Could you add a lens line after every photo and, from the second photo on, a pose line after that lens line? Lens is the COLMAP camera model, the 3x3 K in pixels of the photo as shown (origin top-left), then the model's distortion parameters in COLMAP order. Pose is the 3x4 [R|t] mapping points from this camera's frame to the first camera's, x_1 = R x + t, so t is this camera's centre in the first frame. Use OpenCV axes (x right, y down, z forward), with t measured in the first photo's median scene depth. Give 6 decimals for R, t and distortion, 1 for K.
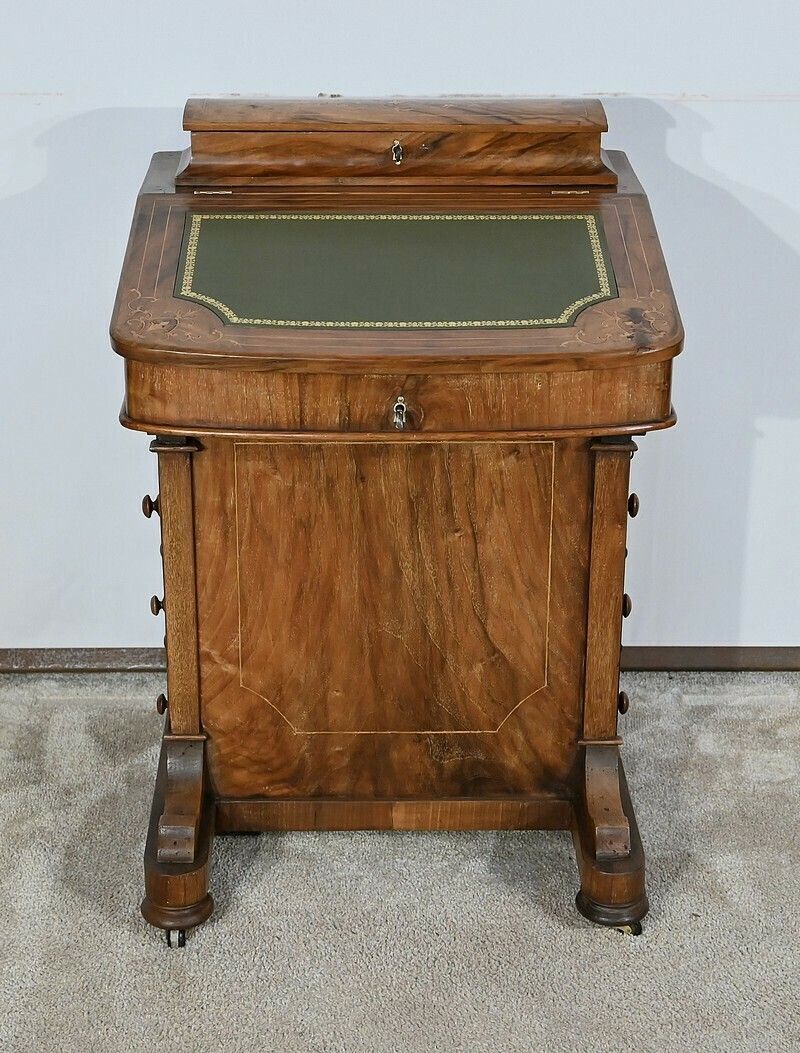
lens RADIAL K [[2224.5, 0, 403.6], [0, 2224.5, 530.7], [0, 0, 1]] dist [-0.006702, 0.000000]
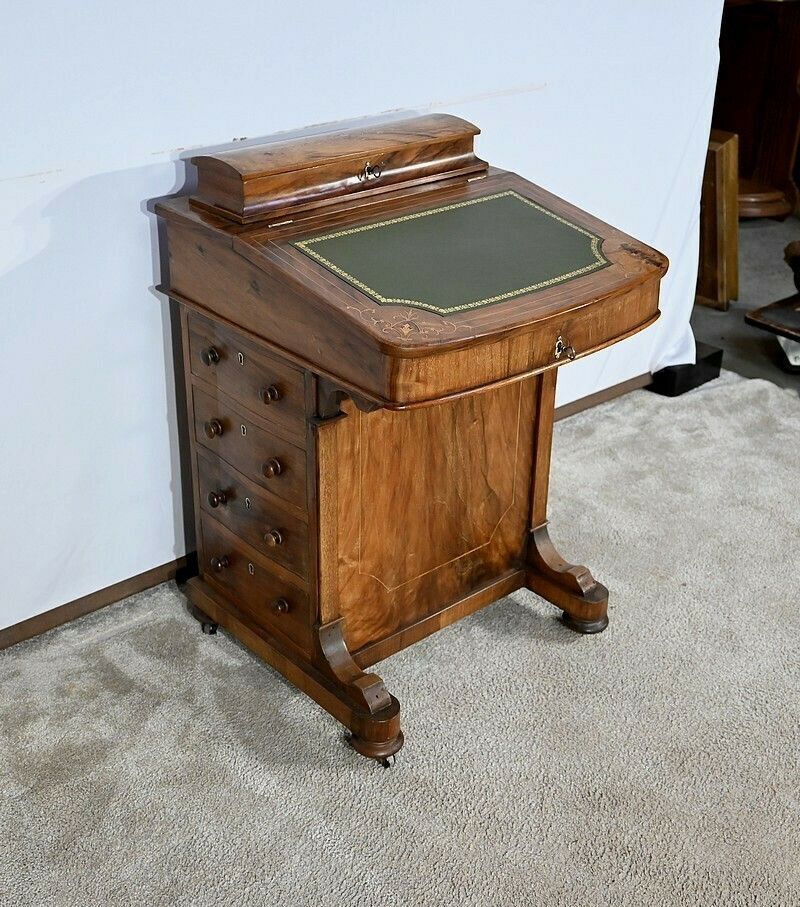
lens RADIAL K [[1259.6, 0, 456.1], [0, 1259.6, 435.3], [0, 0, 1]] dist [-0.006782, 0.000000]
pose [[0.744180, -0.287592, 0.602898, -0.482087], [0.237217, 0.957522, 0.163948, -0.127980], [-0.624439, 0.021011, 0.780791, 0.356353]]
